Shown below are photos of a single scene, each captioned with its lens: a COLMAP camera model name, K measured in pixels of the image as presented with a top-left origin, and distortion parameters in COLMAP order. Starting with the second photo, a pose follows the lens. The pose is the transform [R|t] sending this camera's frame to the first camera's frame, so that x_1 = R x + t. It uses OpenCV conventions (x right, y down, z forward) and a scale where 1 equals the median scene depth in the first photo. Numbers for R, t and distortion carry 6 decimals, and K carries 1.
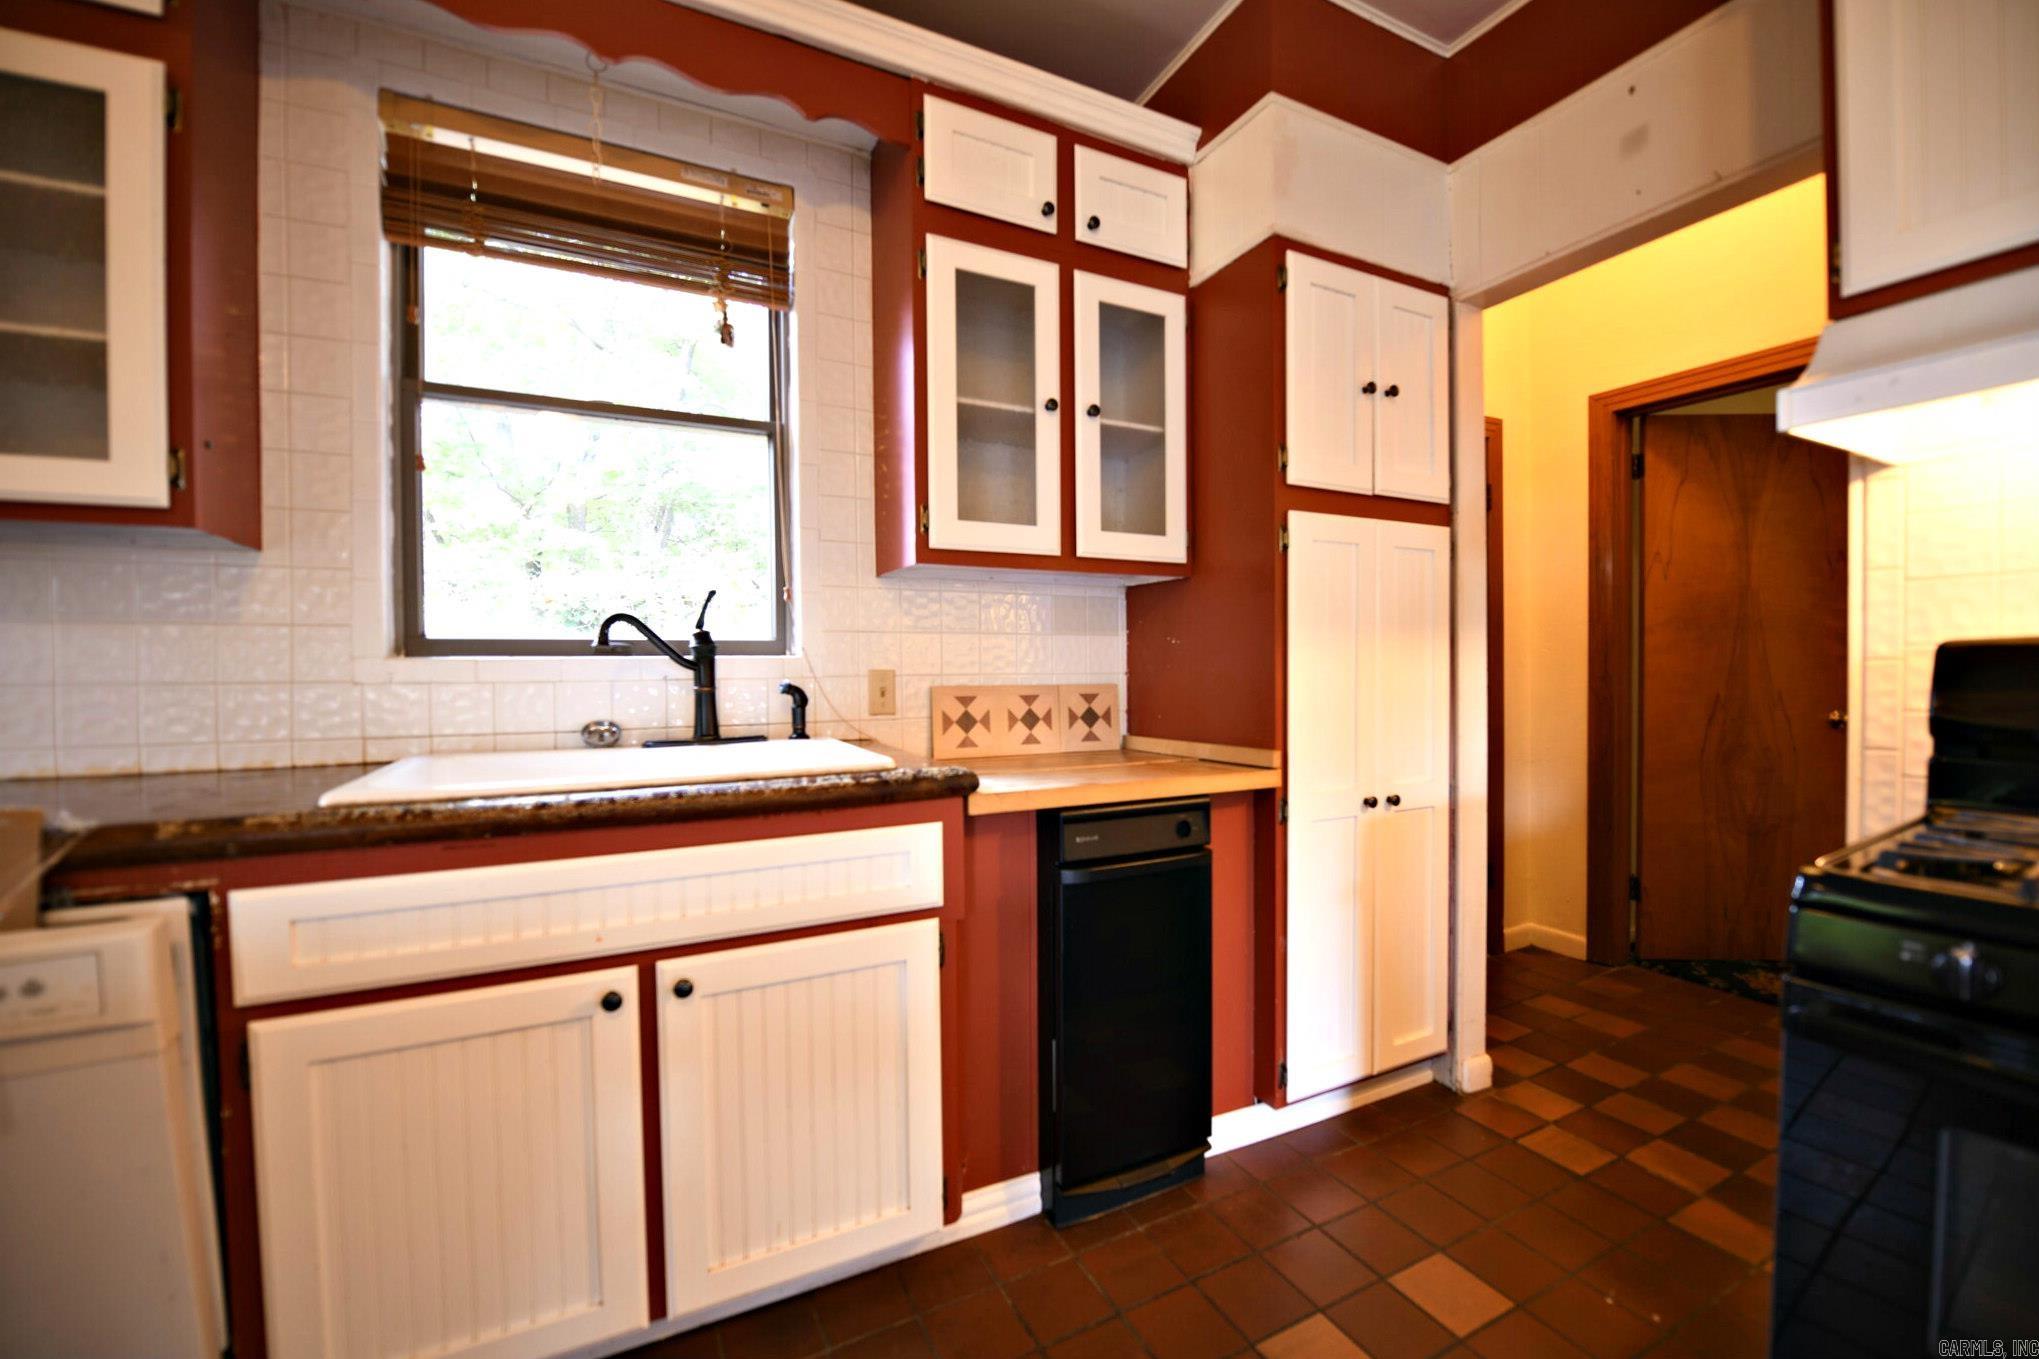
lens RADIAL K [[818.8, 0, 1014.5], [0, 818.8, 676.7], [0, 0, 1]] dist [-0.005238, -0.005537]
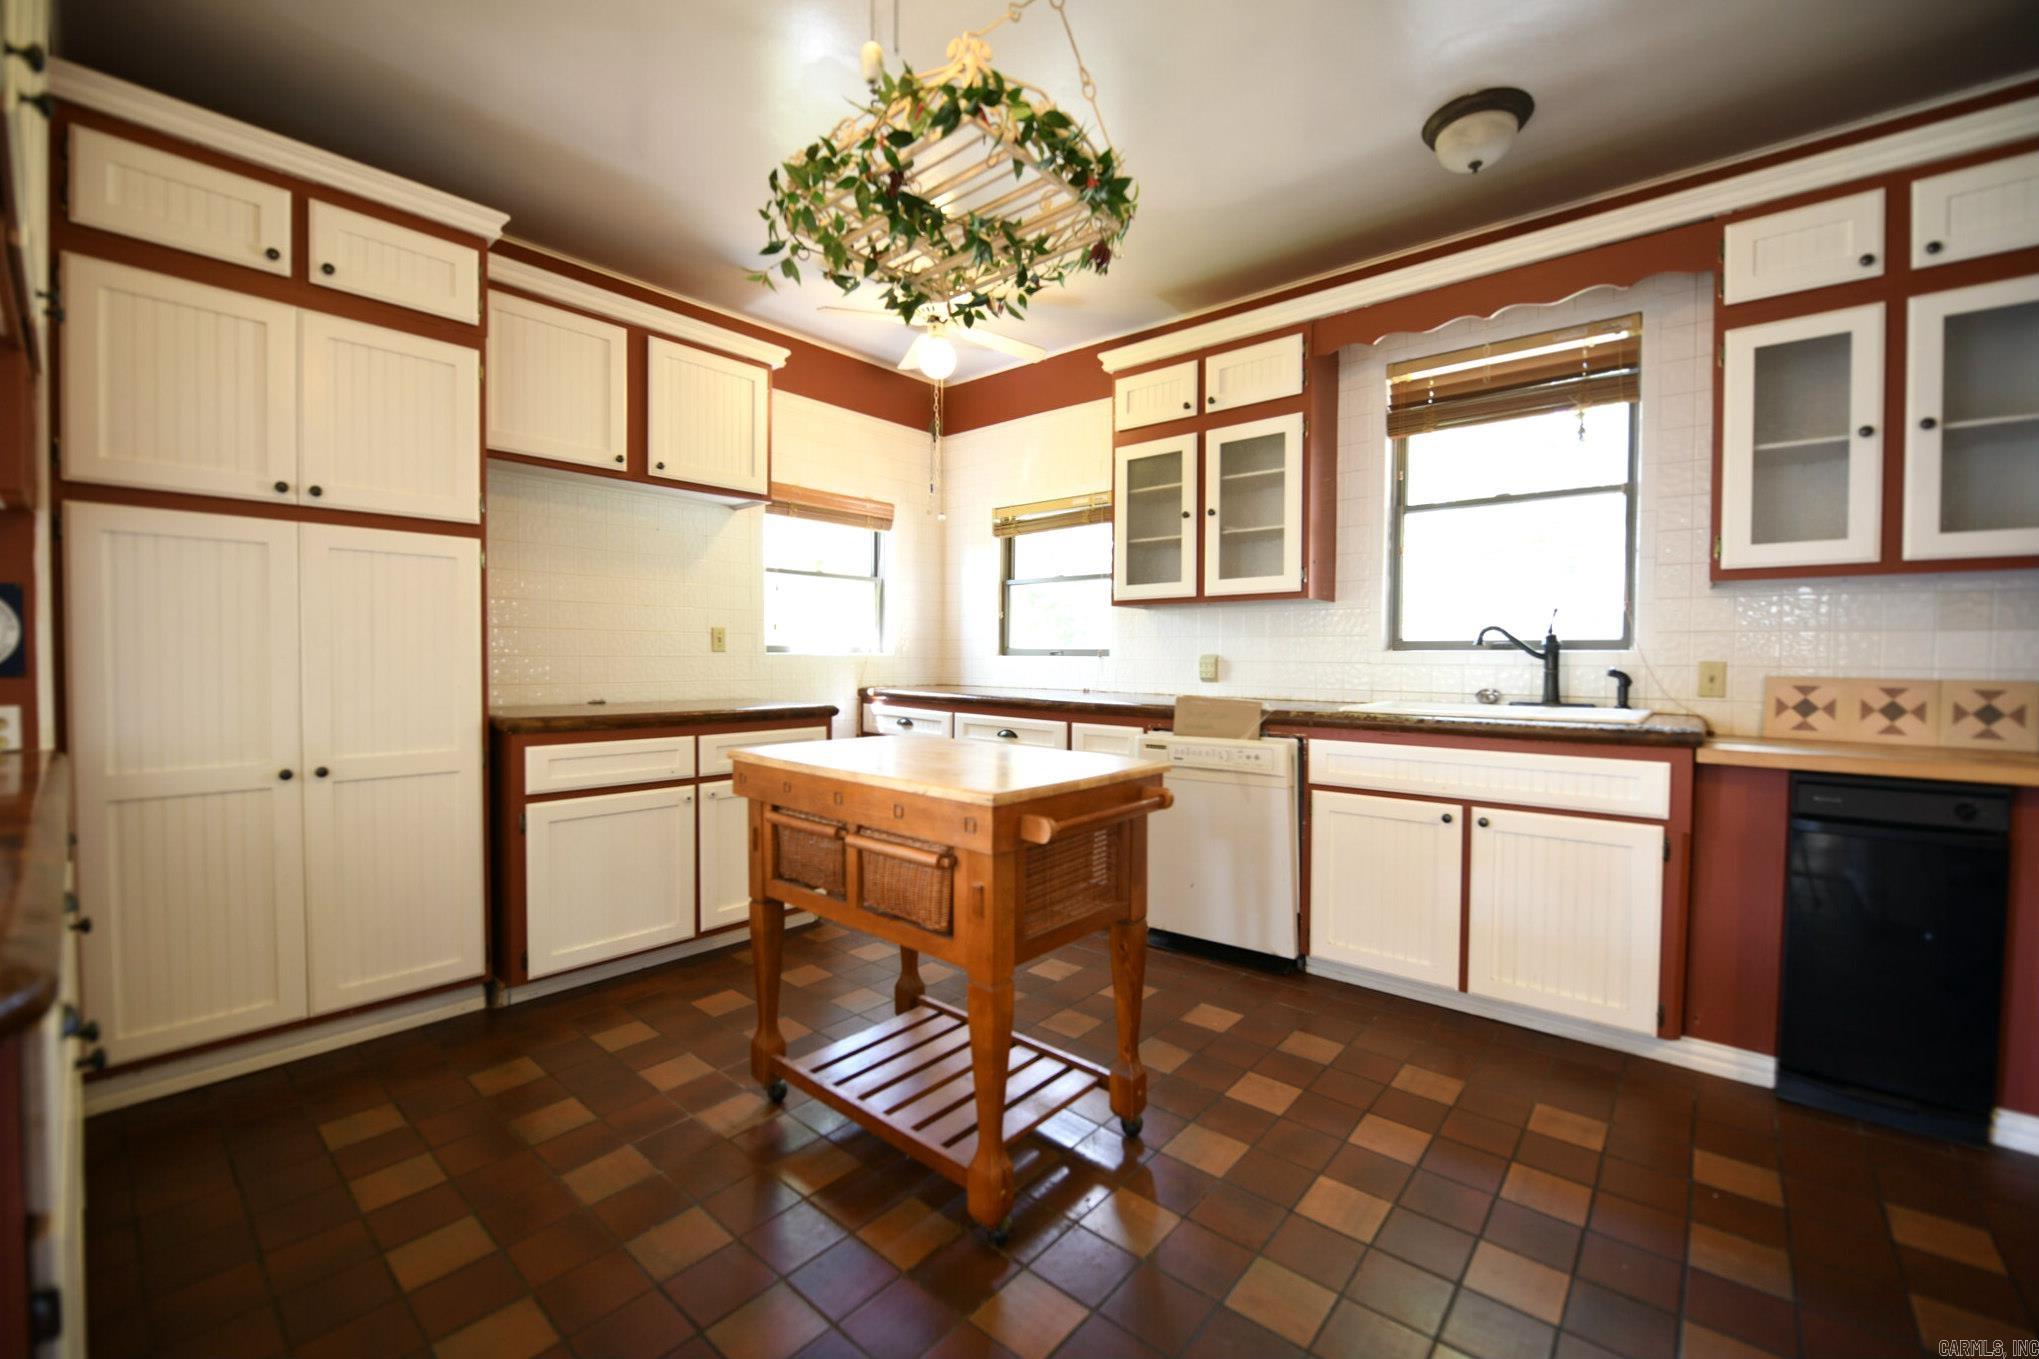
lens RADIAL K [[818.8, 0, 1014.5], [0, 818.8, 676.7], [0, 0, 1]] dist [-0.005238, -0.005537]
pose [[0.385070, 0.030507, -0.922383, 0.652327], [-0.024203, 0.999444, 0.022952, 0.013394], [0.922570, 0.013486, 0.385594, -0.537548]]
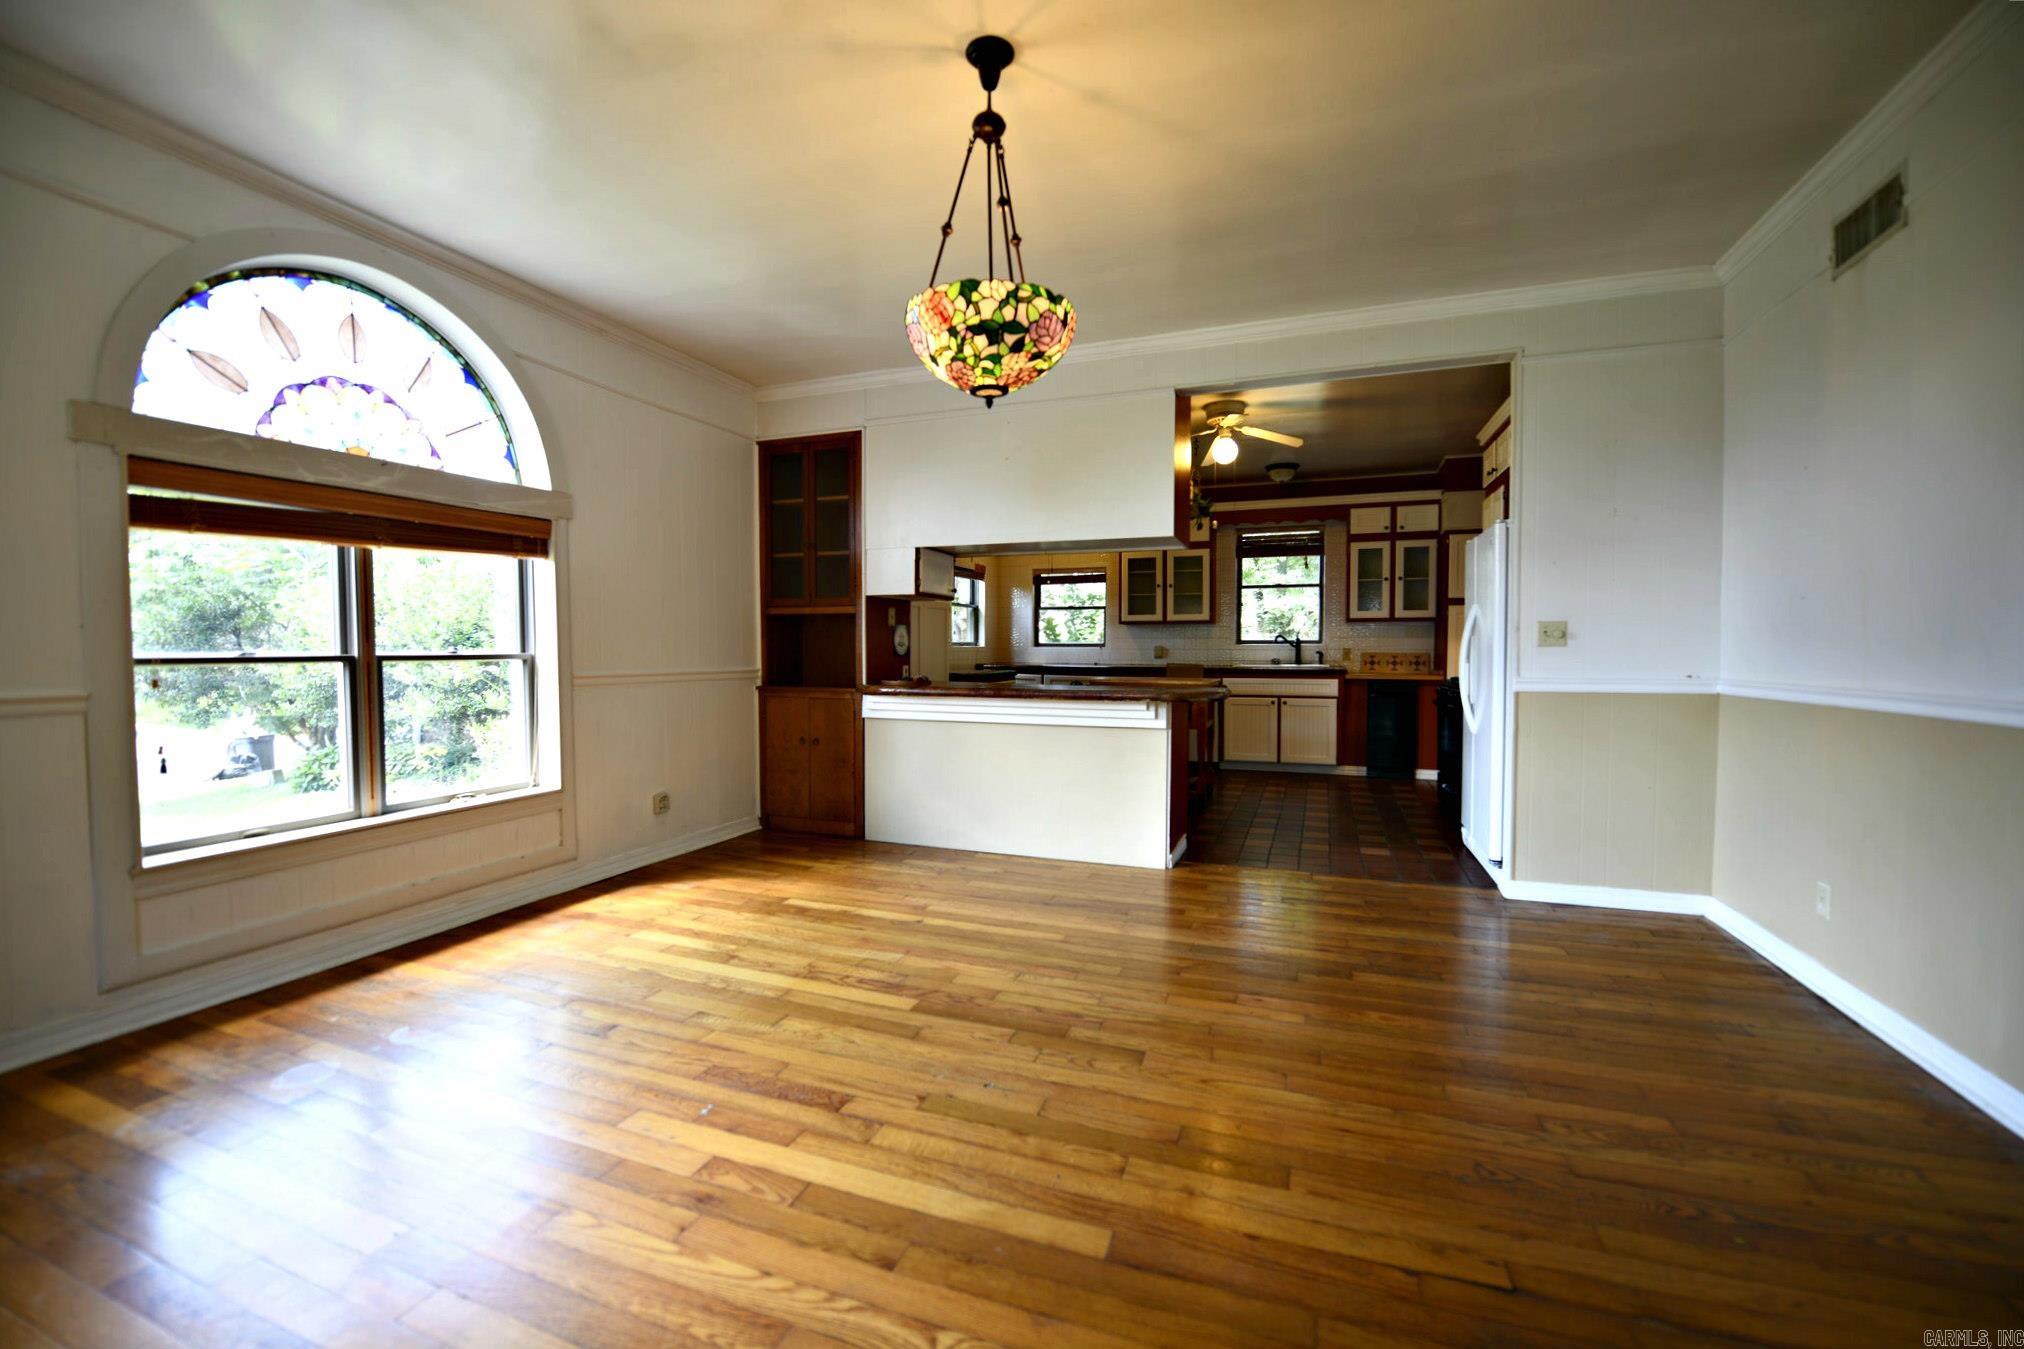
lens RADIAL K [[812.8, 0, 1007.1], [0, 812.8, 671.7], [0, 0, 1]] dist [-0.005238, -0.005537]
pose [[0.674159, 0.026792, -0.738100, 1.709619], [-0.017685, 0.999641, 0.020132, 0.059003], [0.738375, -0.000519, 0.674391, -2.950701]]
